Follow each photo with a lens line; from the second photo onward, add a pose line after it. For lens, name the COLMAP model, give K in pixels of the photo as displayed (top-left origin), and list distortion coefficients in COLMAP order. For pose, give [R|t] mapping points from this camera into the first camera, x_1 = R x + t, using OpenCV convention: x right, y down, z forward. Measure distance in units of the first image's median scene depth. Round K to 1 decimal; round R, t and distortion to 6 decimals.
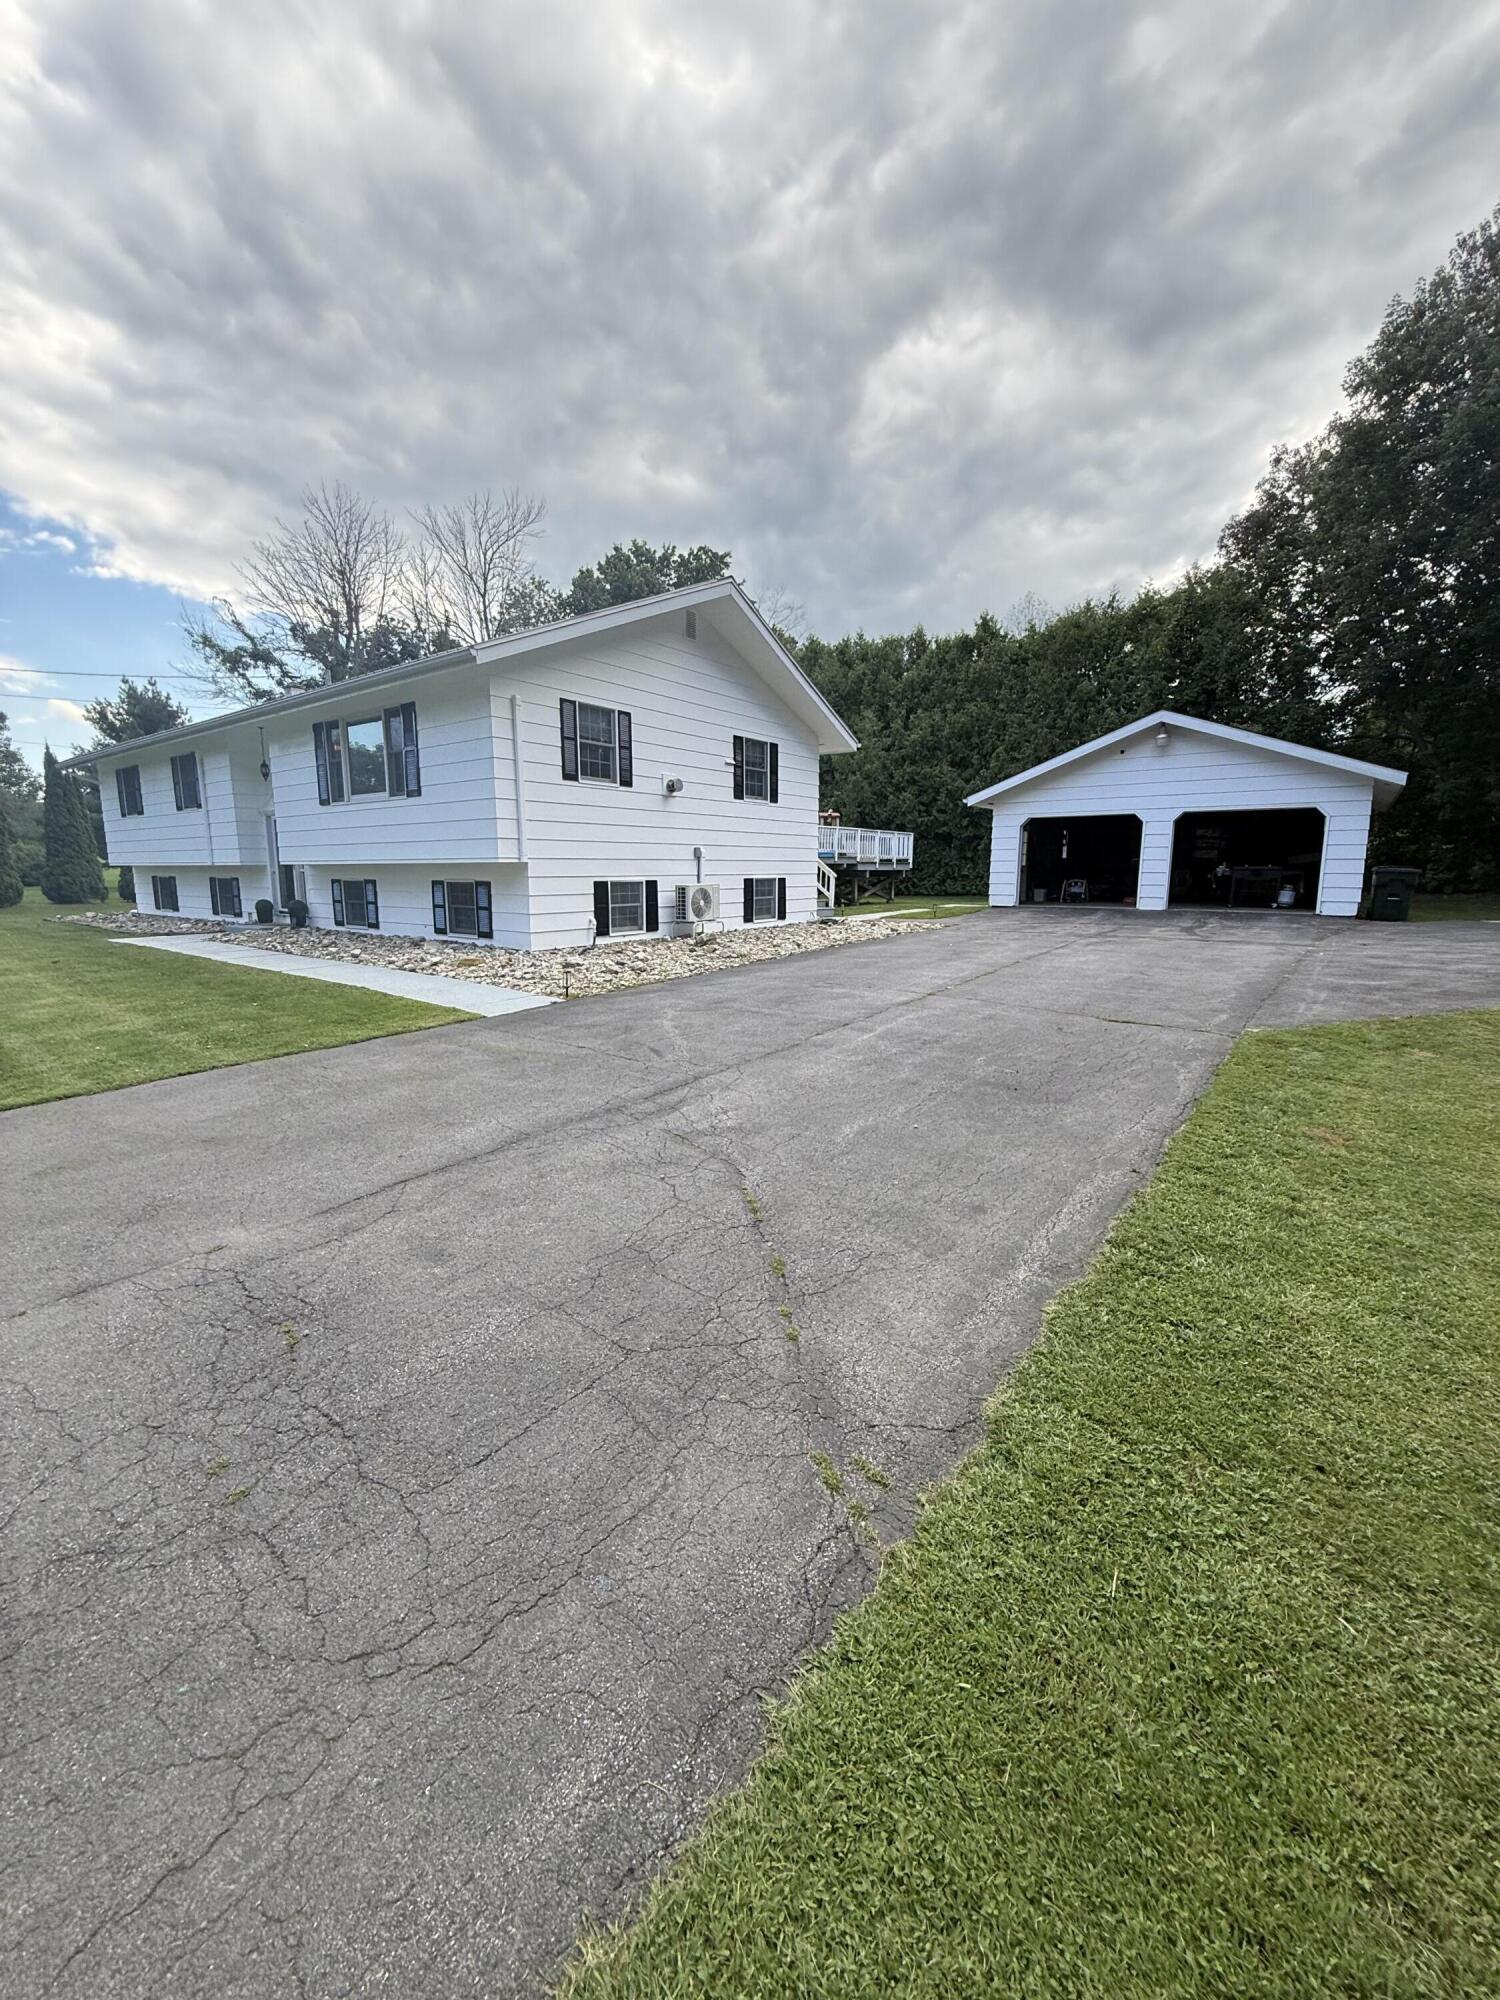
lens RADIAL K [[796.4, 0, 747.9], [0, 796.4, 996.4], [0, 0, 1]] dist [0.001184, -0.000042]
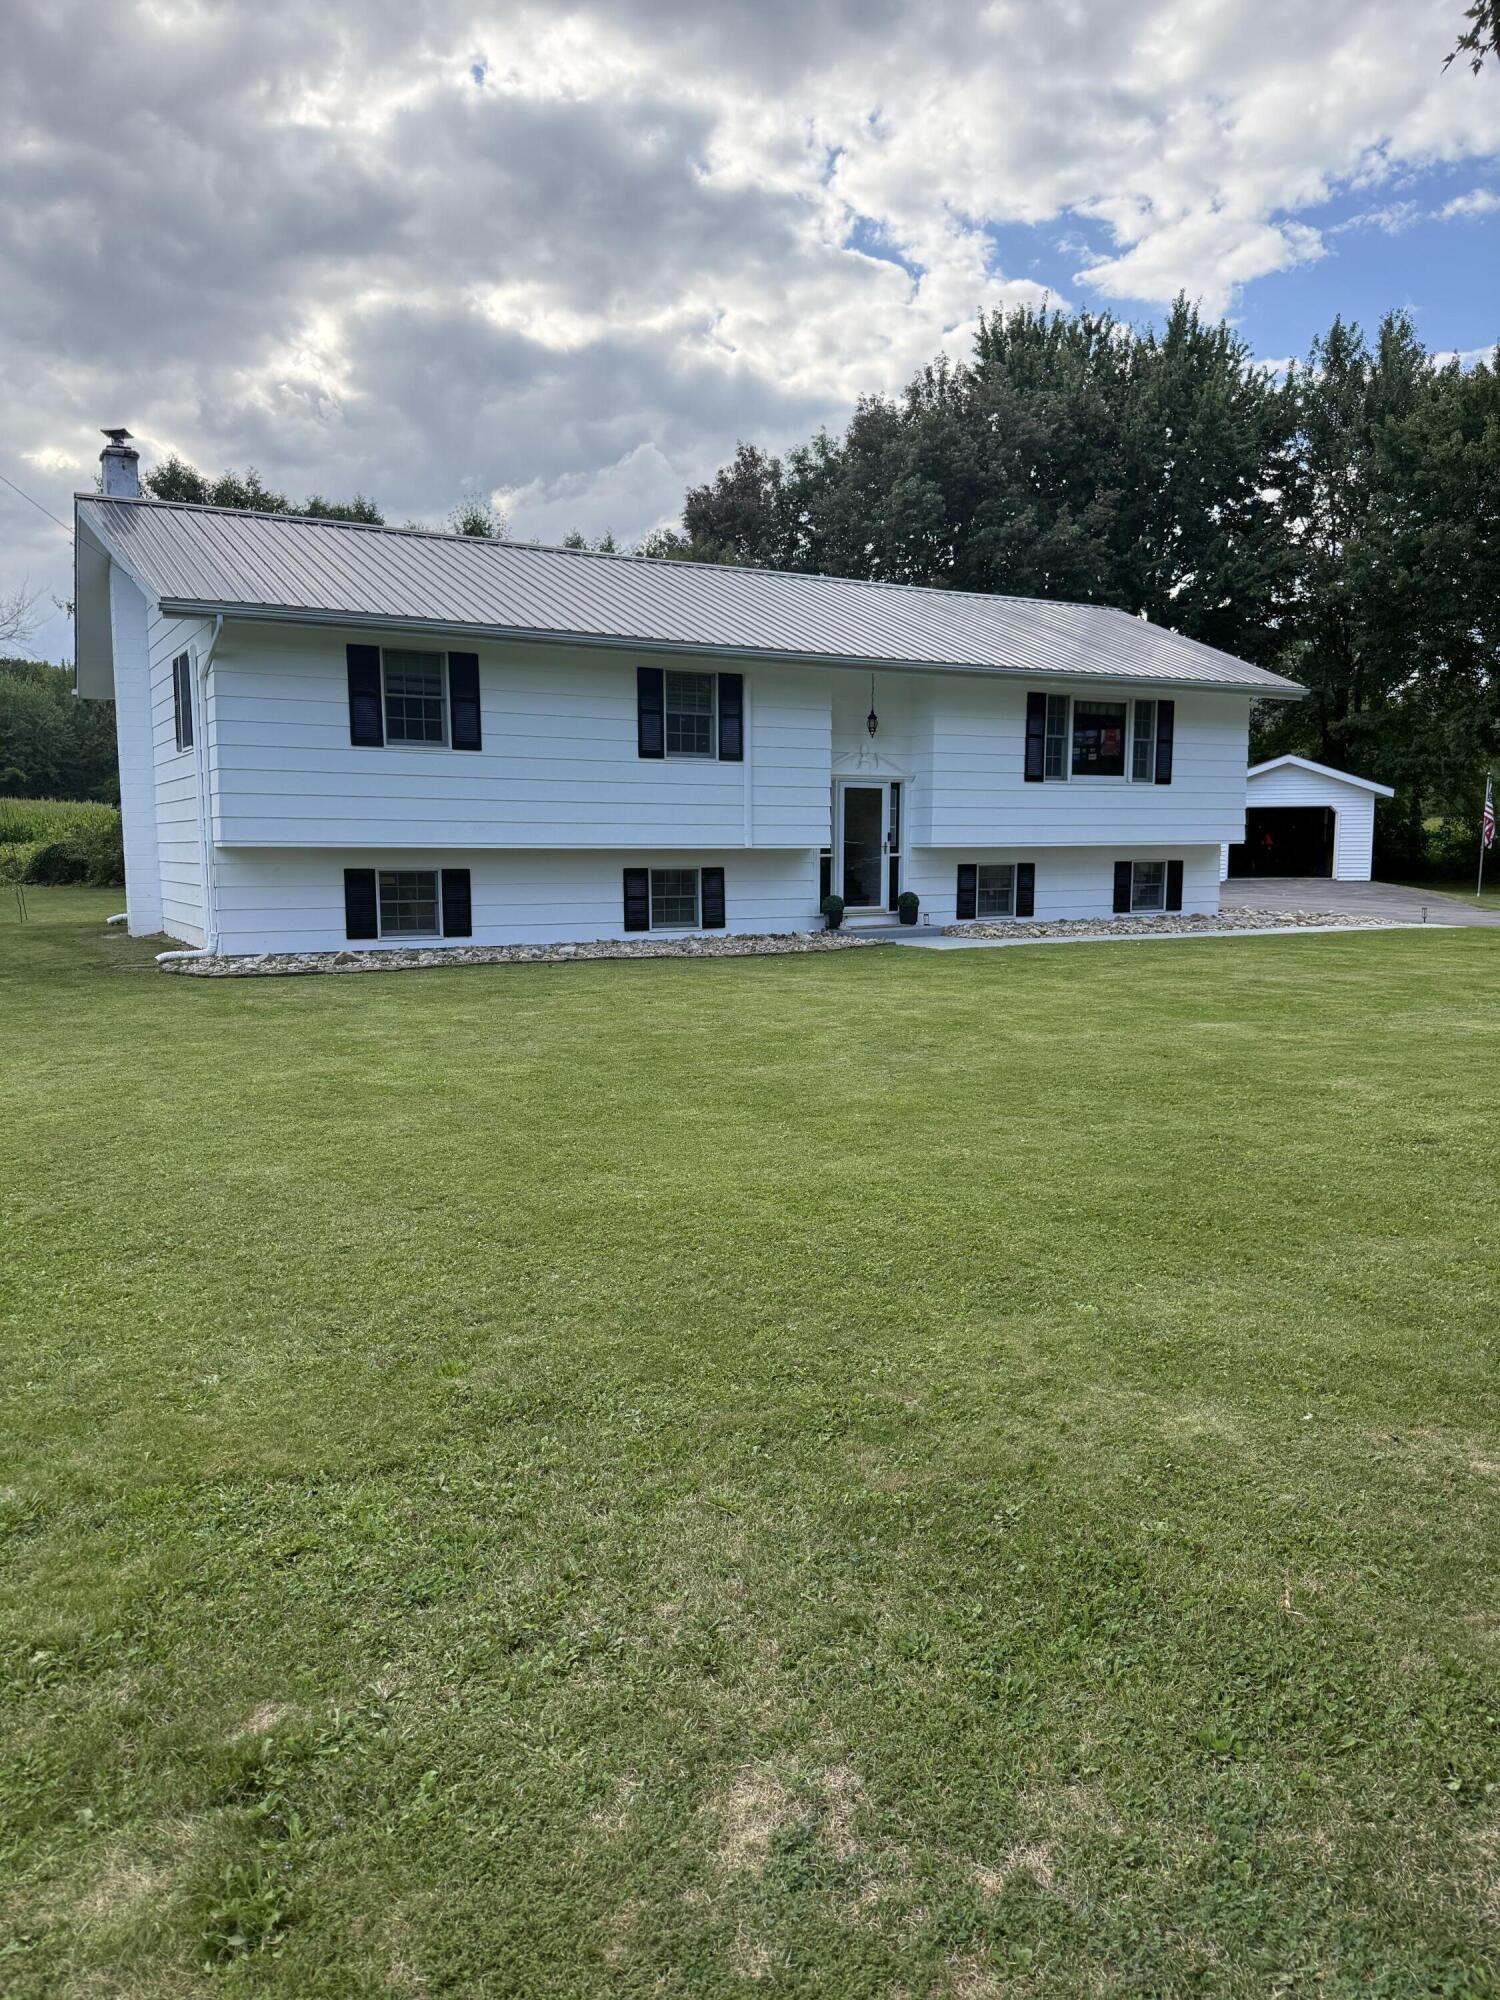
lens RADIAL K [[1410.5, 0, 768.9], [0, 1410.5, 1045.0], [0, 0, 1]] dist [0.045459, -0.049605]
pose [[0.382555, -0.129169, 0.914859, -1.743079], [0.150276, 0.985693, 0.076331, -0.090020], [-0.911630, 0.108280, 0.396492, 0.536222]]
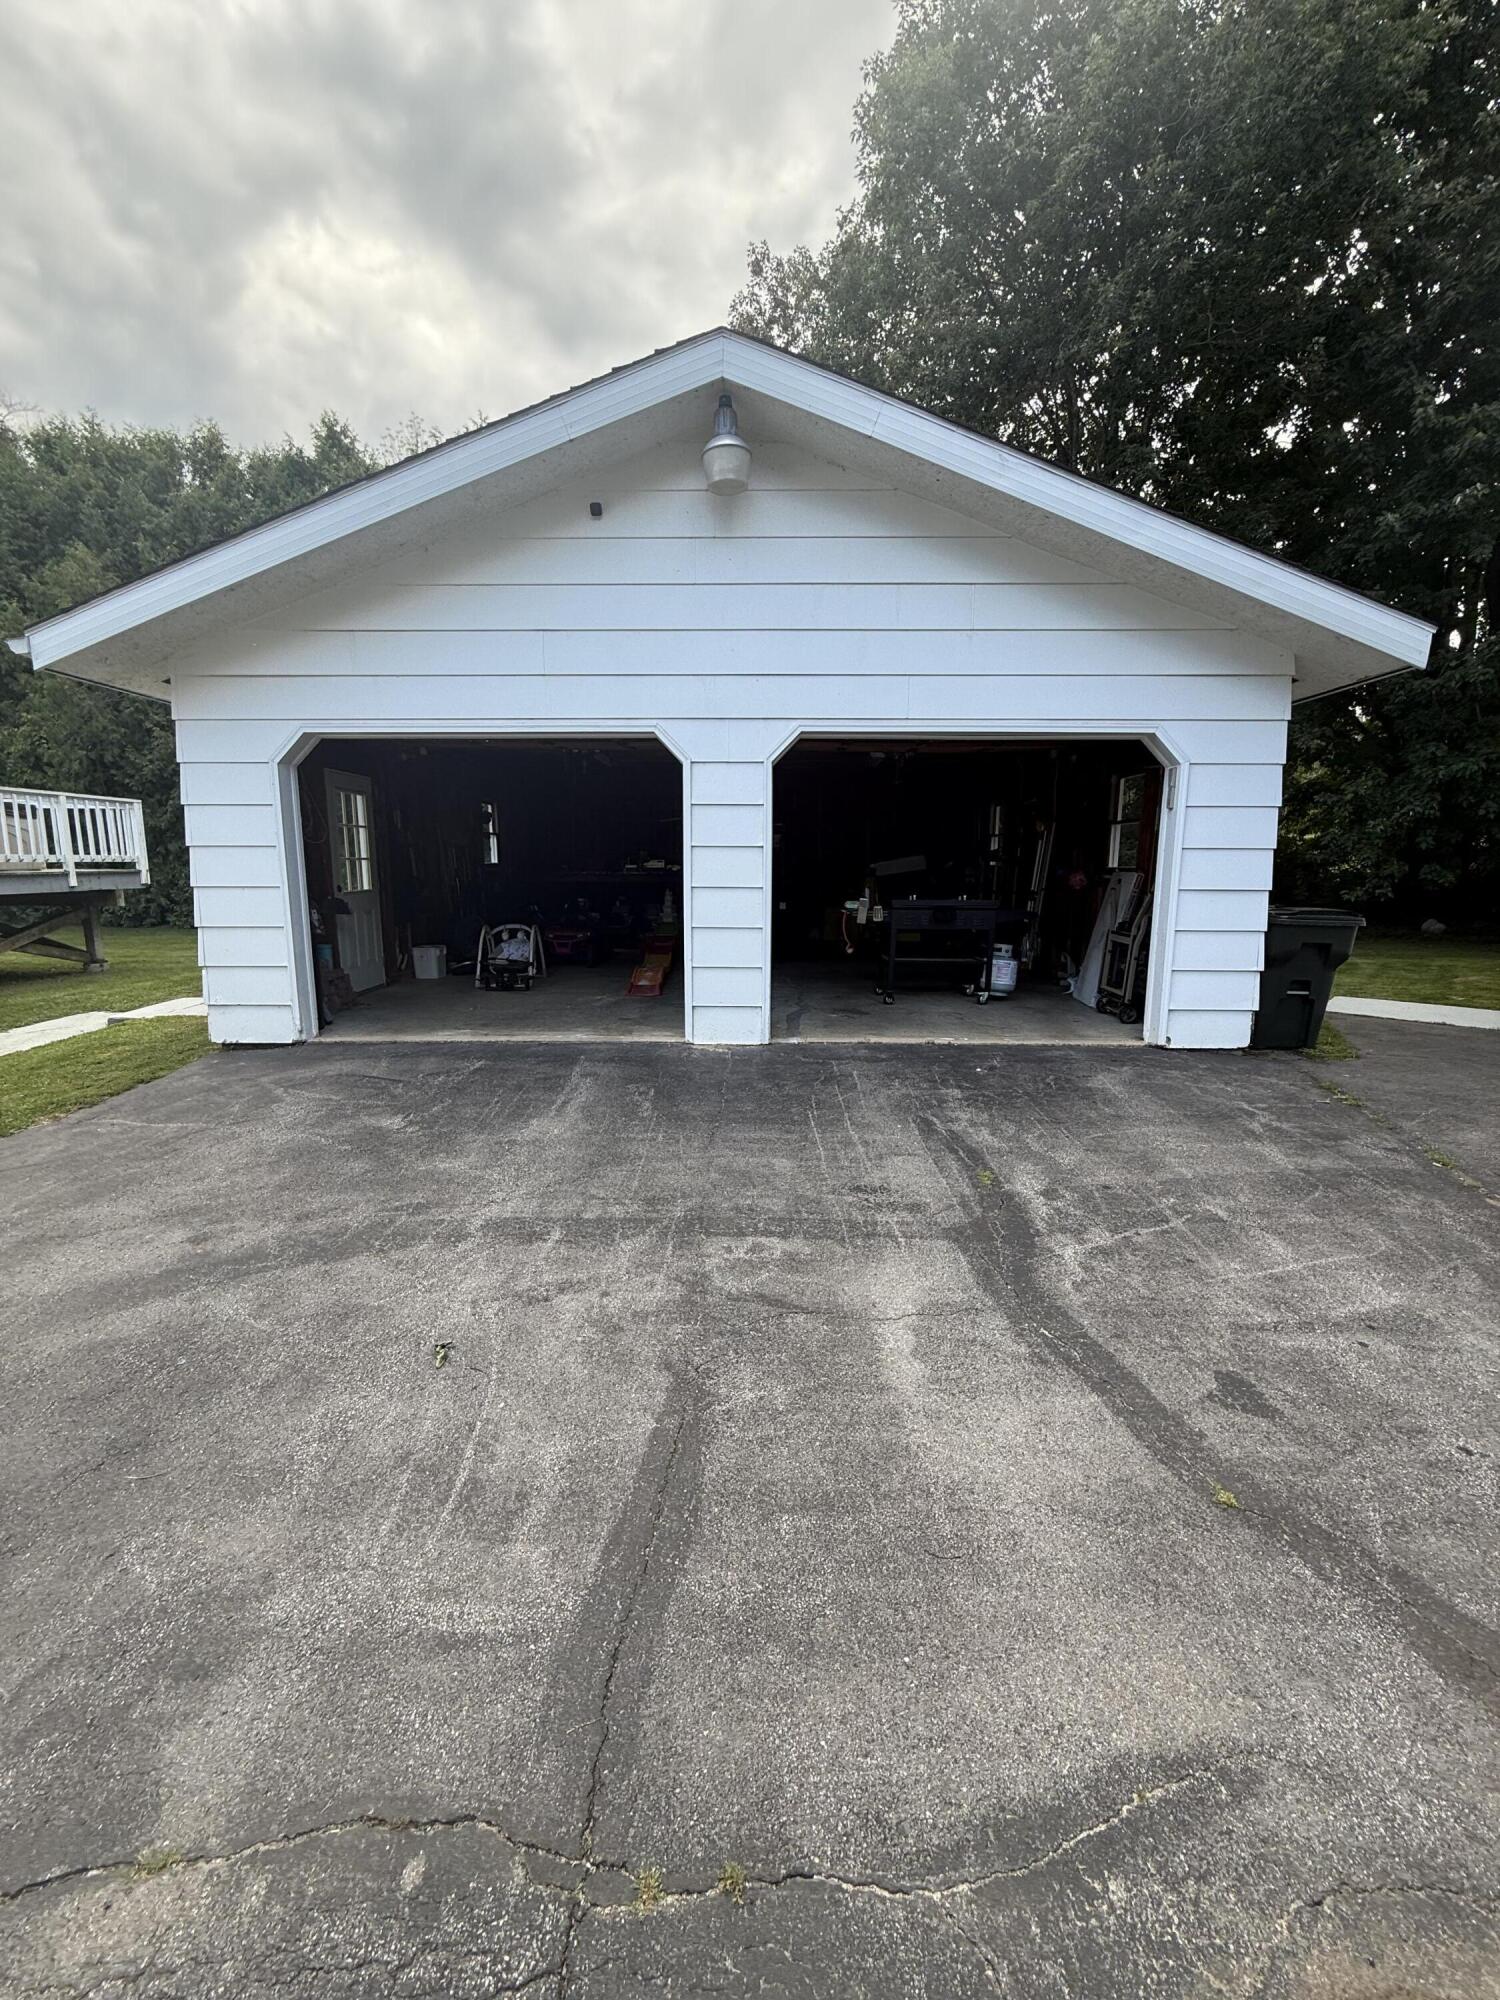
lens RADIAL K [[796.4, 0, 750.2], [0, 796.4, 991.3], [0, 0, 1]] dist [0.001184, -0.000042]
pose [[0.808566, -0.095325, 0.580632, 0.338340], [0.092201, 0.995126, 0.034980, -0.143310], [-0.581137, 0.025251, 0.813414, 0.754399]]
